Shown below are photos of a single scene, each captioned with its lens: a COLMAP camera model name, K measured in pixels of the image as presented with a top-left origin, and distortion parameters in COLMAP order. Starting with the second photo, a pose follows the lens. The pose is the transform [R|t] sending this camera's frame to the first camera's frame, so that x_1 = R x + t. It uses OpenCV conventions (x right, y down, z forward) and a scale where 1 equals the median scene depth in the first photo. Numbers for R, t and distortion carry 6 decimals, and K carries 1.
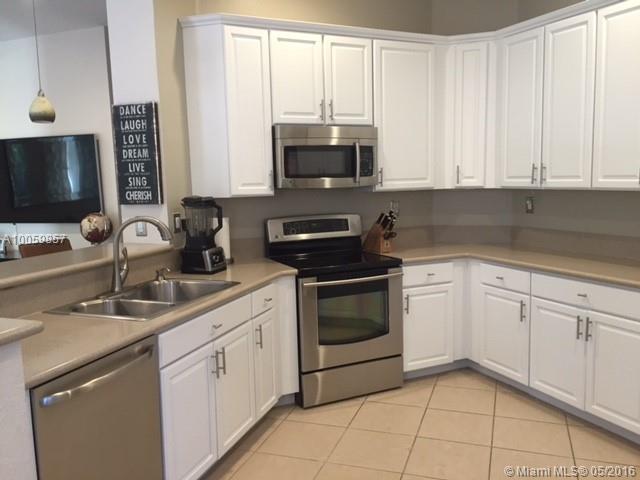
lens RADIAL K [[553.4, 0, 321.7], [0, 553.4, 241.4], [0, 0, 1]] dist [0.087987, -0.103396]
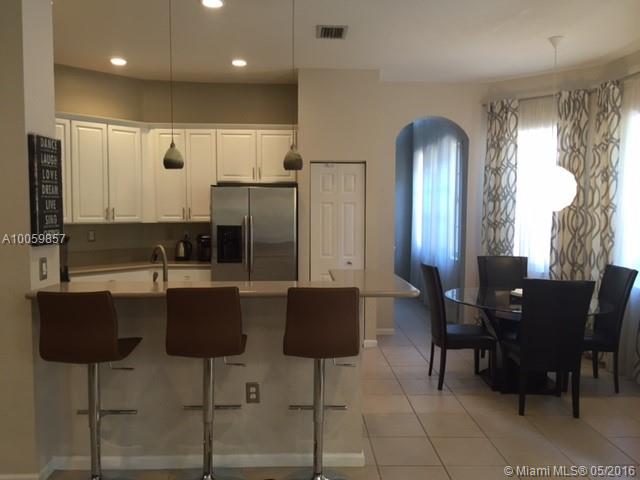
lens RADIAL K [[553.4, 0, 321.2], [0, 553.4, 245.9], [0, 0, 1]] dist [0.087987, -0.103396]
pose [[-0.358604, -0.046834, 0.932314, -1.346659], [0.111564, 0.989432, 0.092615, -0.099576], [-0.926799, 0.137225, -0.349589, 0.905690]]
